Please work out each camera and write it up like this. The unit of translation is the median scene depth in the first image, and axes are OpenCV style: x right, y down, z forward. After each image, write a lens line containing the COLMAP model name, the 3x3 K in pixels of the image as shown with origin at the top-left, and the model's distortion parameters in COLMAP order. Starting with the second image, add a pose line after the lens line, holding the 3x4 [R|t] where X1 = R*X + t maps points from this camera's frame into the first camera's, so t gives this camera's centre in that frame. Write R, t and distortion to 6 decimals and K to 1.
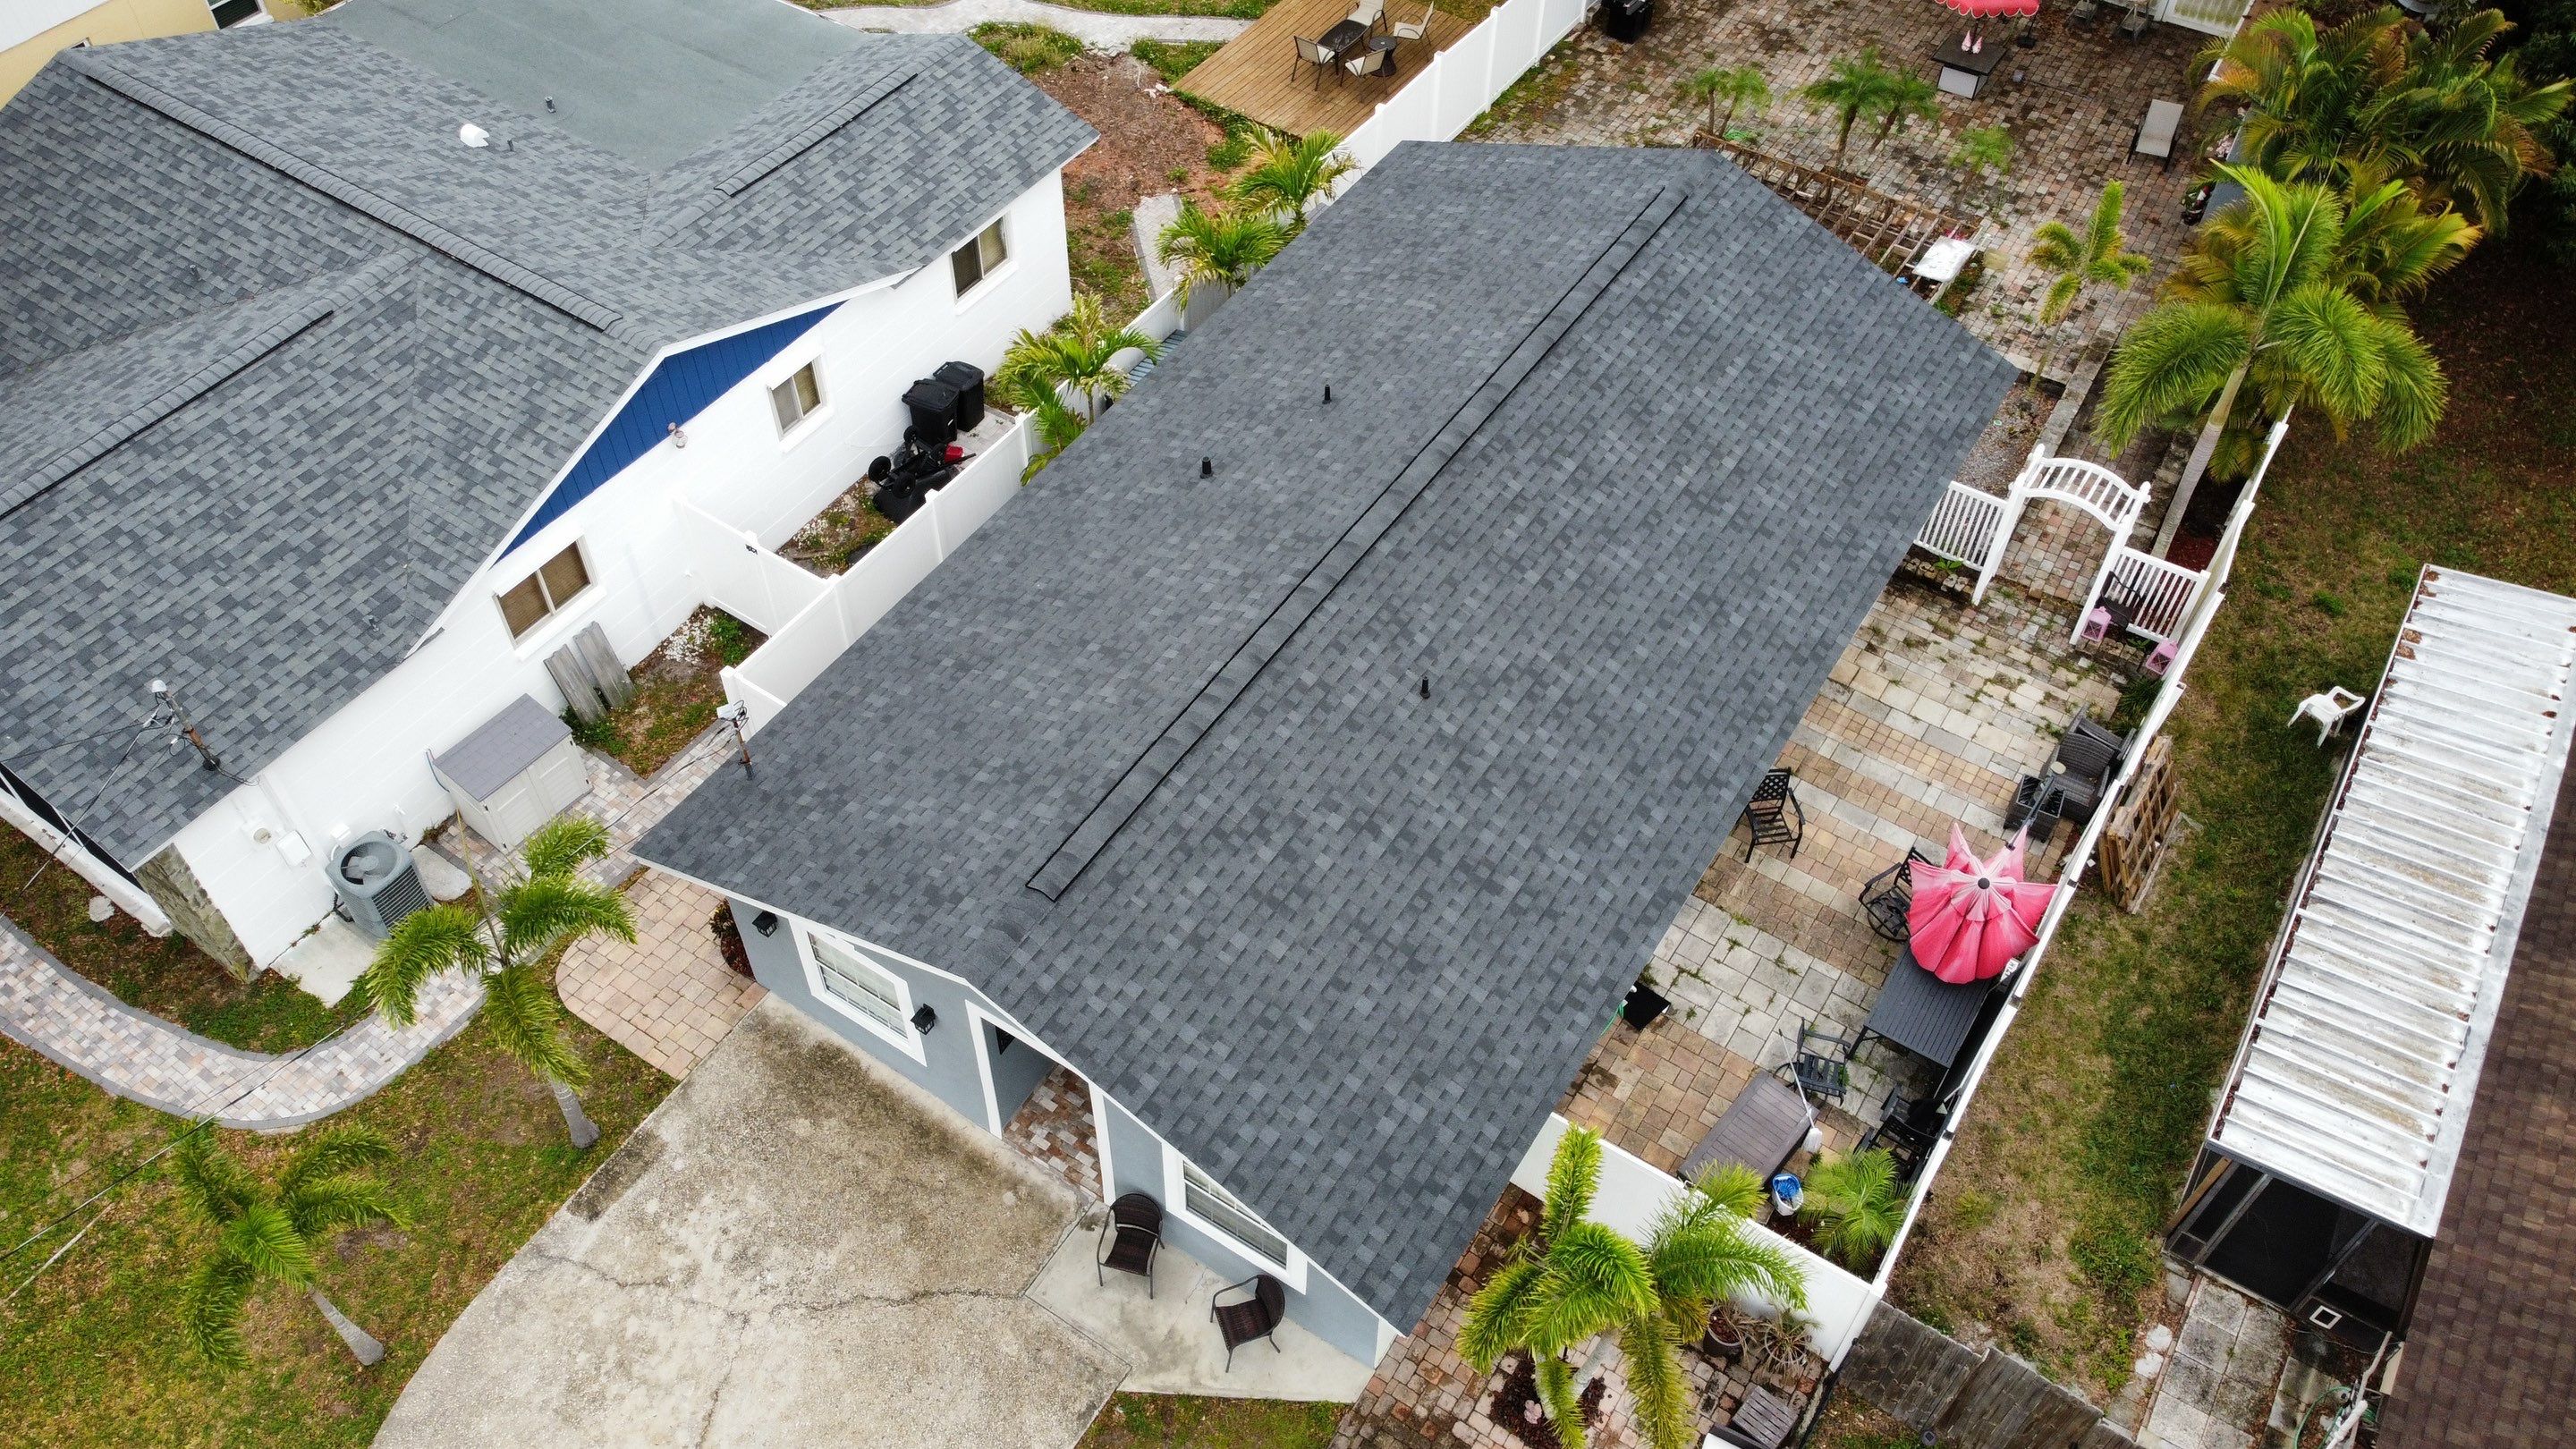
lens RADIAL K [[1955.4, 0, 1254.0], [0, 1955.4, 697.0], [0, 0, 1]] dist [0.022072, -0.031862]
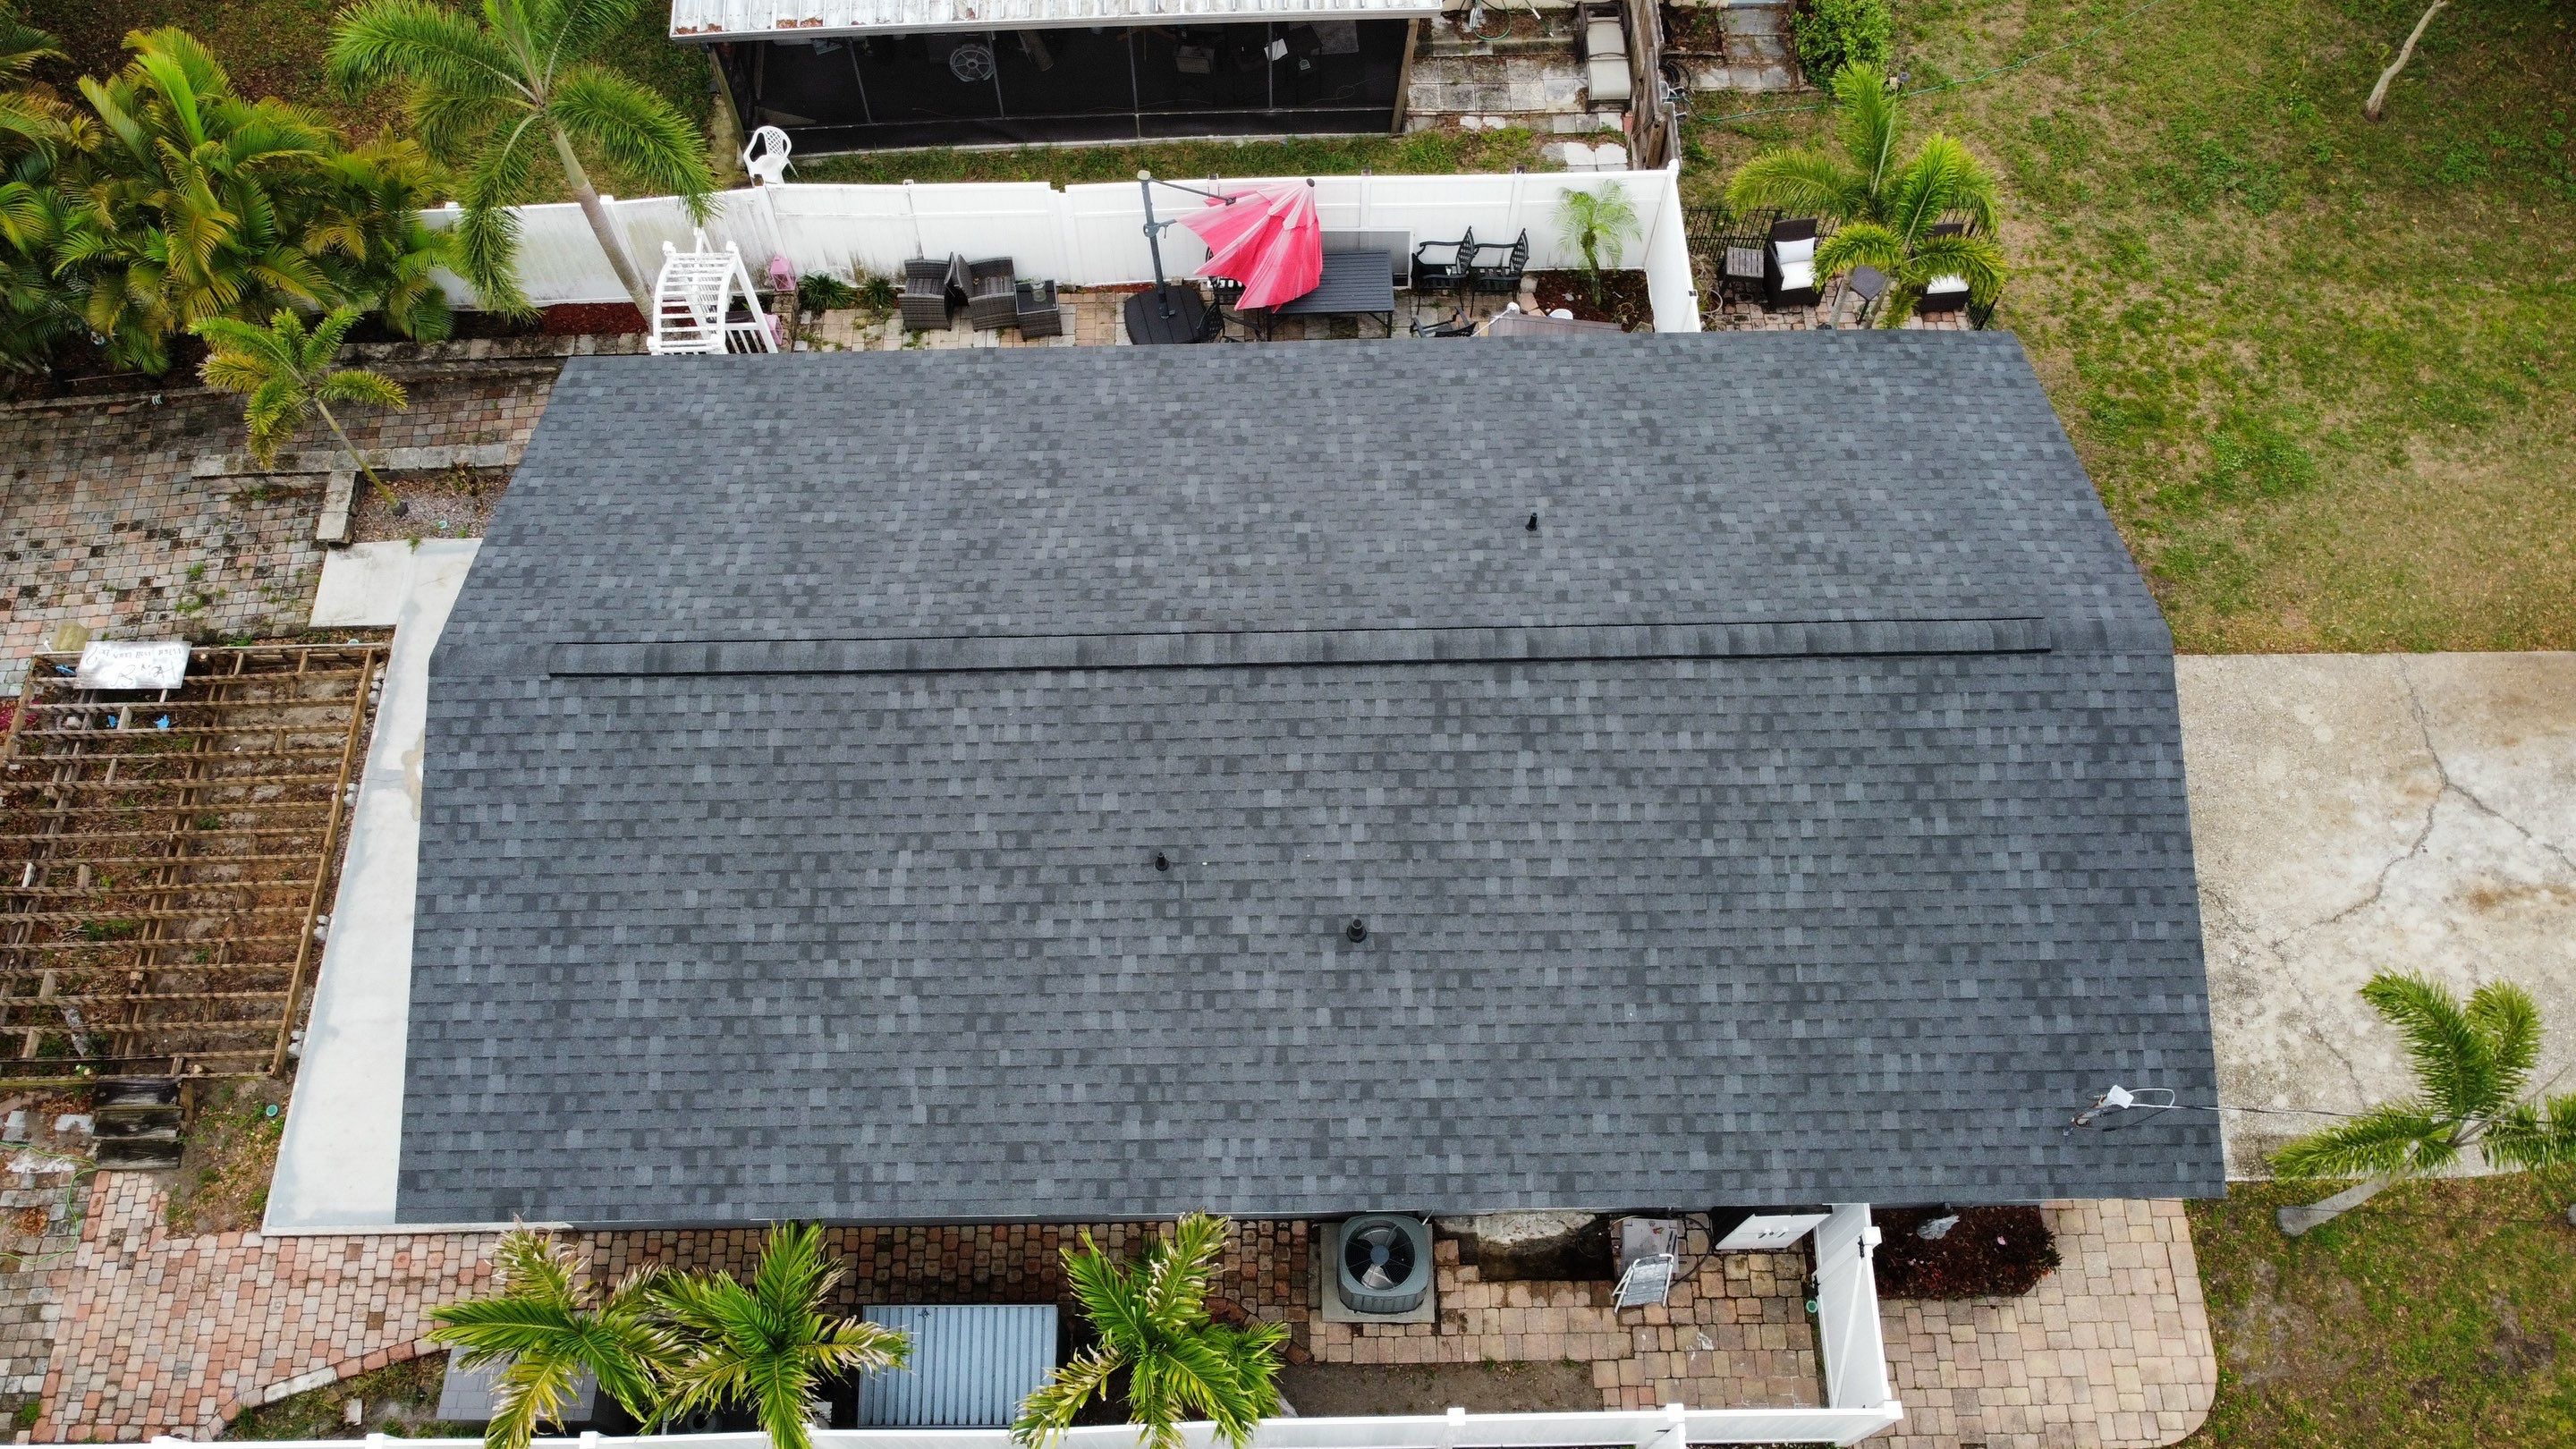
lens RADIAL K [[1955.4, 0, 1255.8], [0, 1955.4, 695.6], [0, 0, 1]] dist [0.022072, -0.031862]
pose [[-0.562963, -0.726079, 0.394818, -0.238929], [0.626095, -0.062818, 0.777212, -0.736013], [-0.539515, 0.684736, 0.489959, 0.610128]]
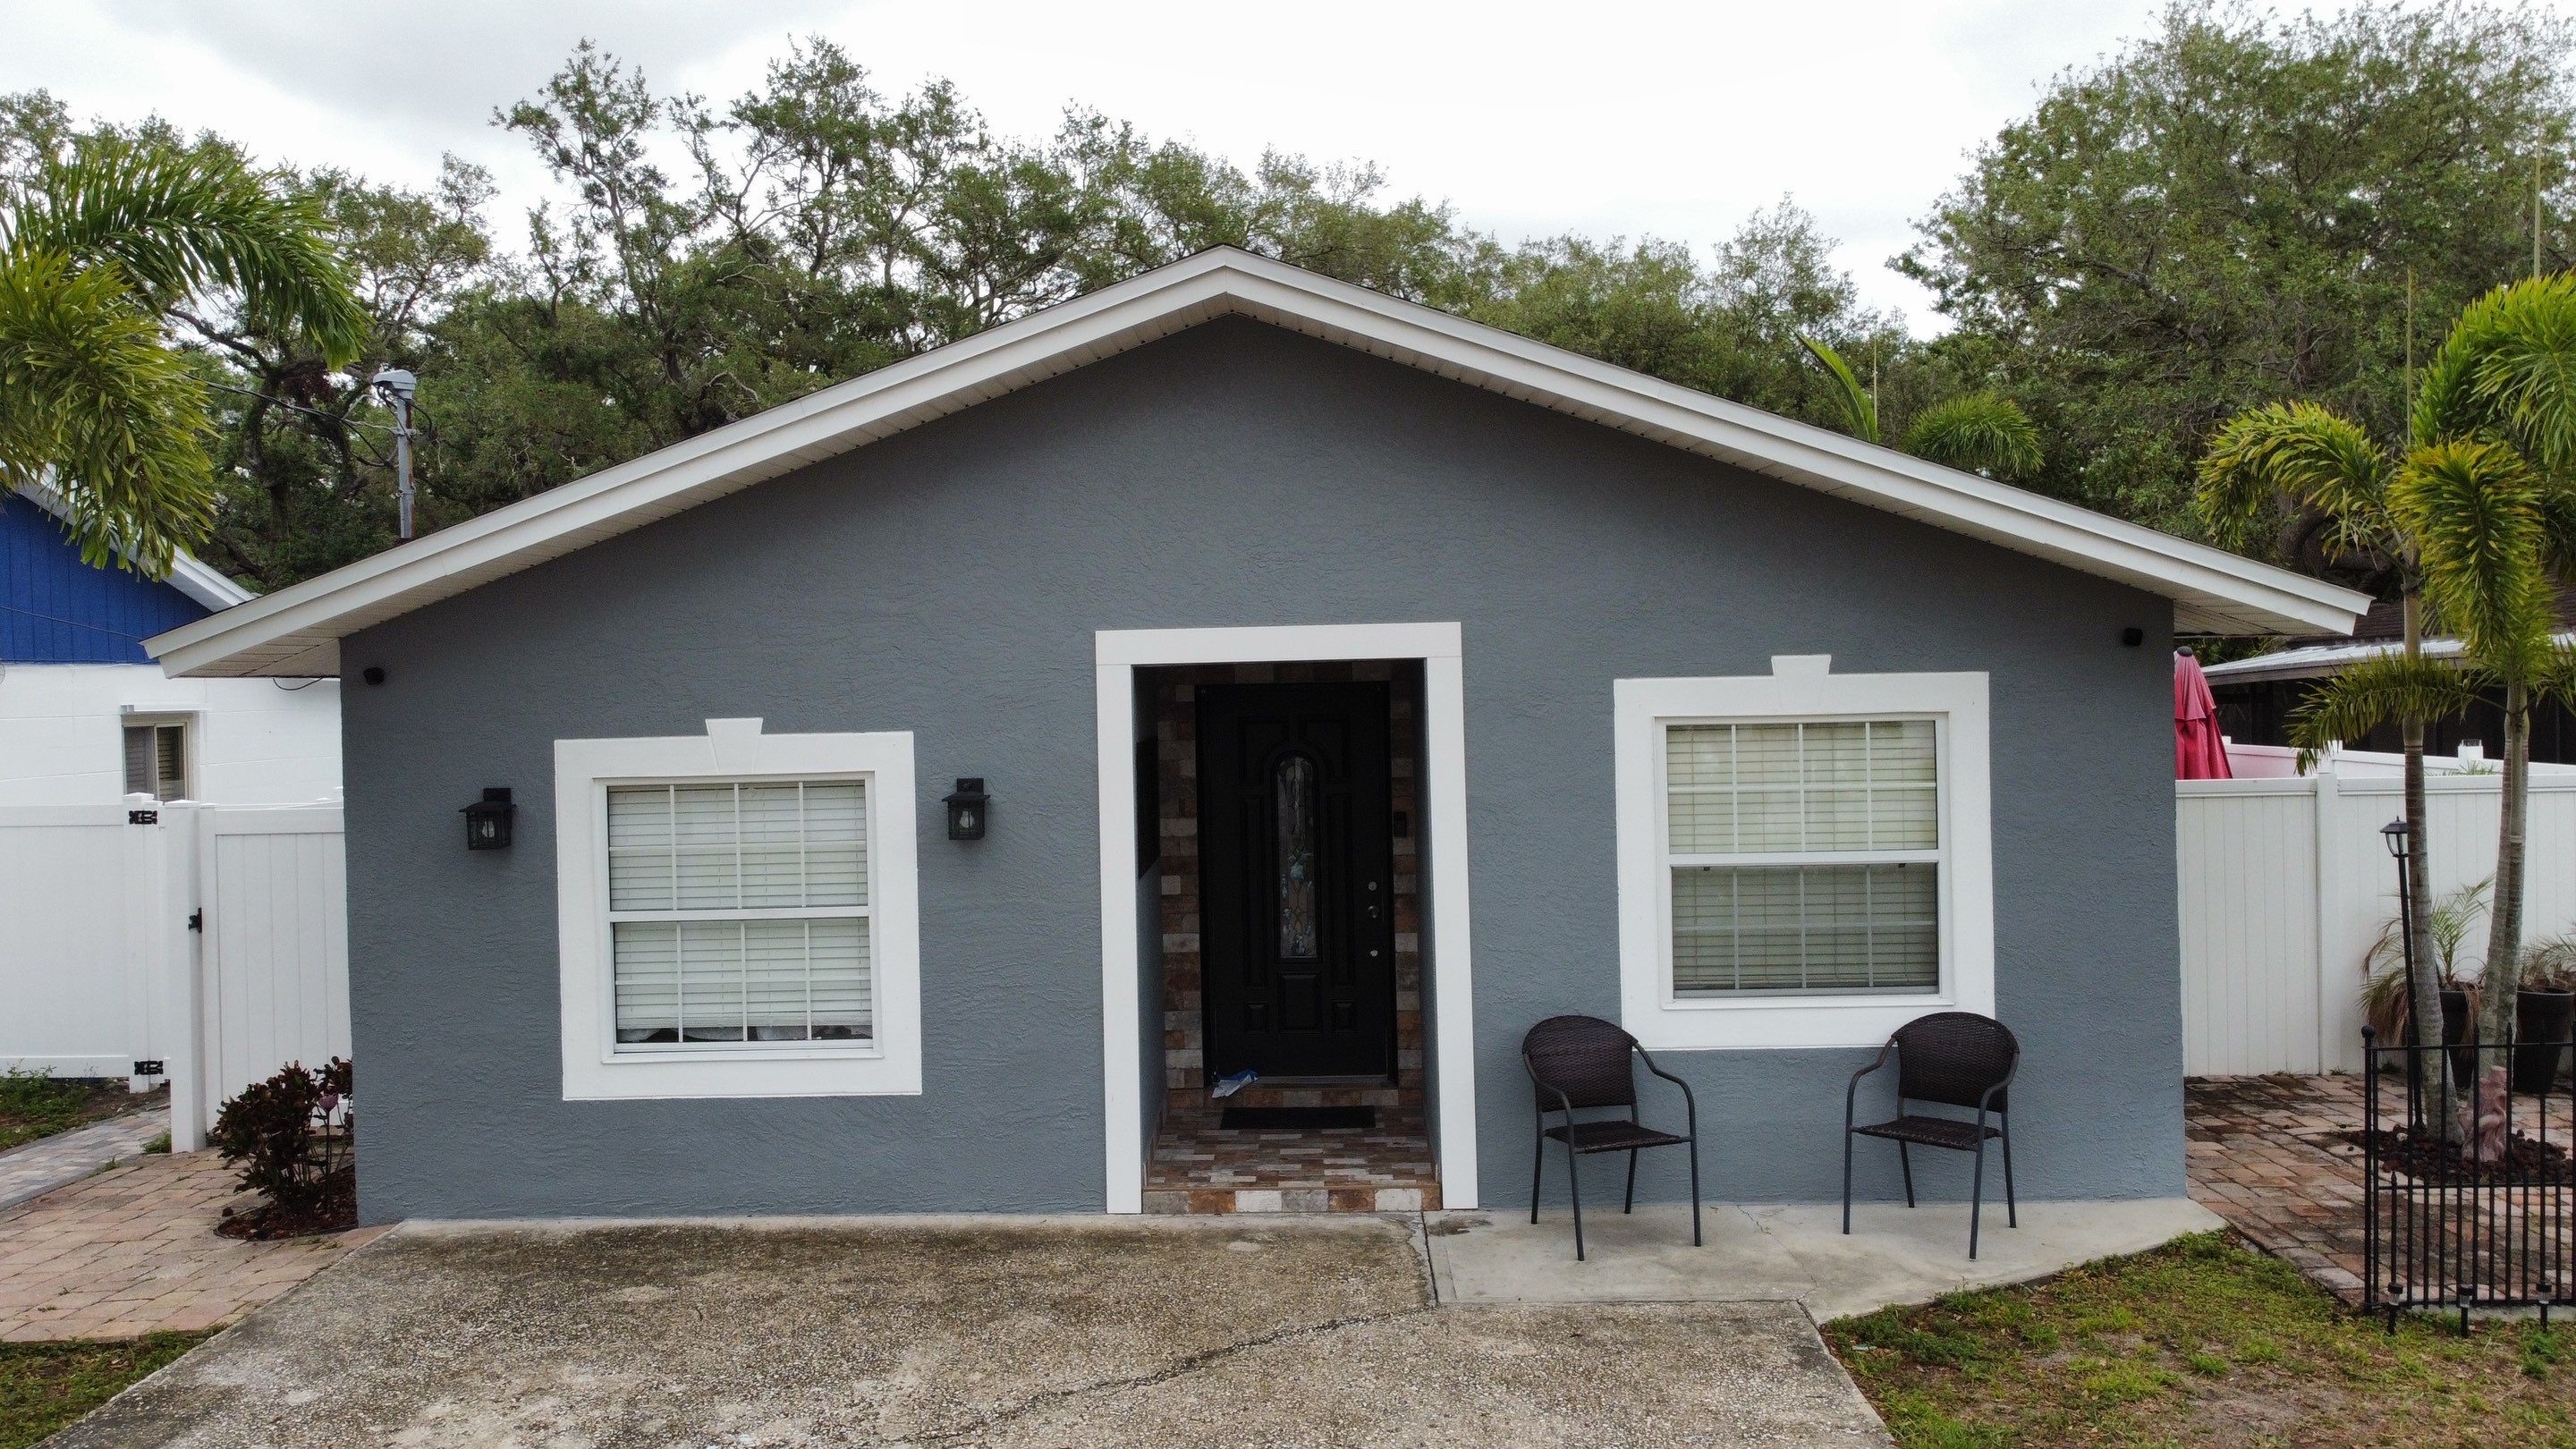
lens RADIAL K [[1955.4, 0, 1265.0], [0, 1955.4, 722.3], [0, 0, 1]] dist [0.022072, -0.031862]
pose [[0.852194, -0.027213, 0.522518, -0.303479], [0.406588, 0.662994, -0.628590, 0.405617], [-0.329321, 0.748130, 0.576064, 0.634399]]
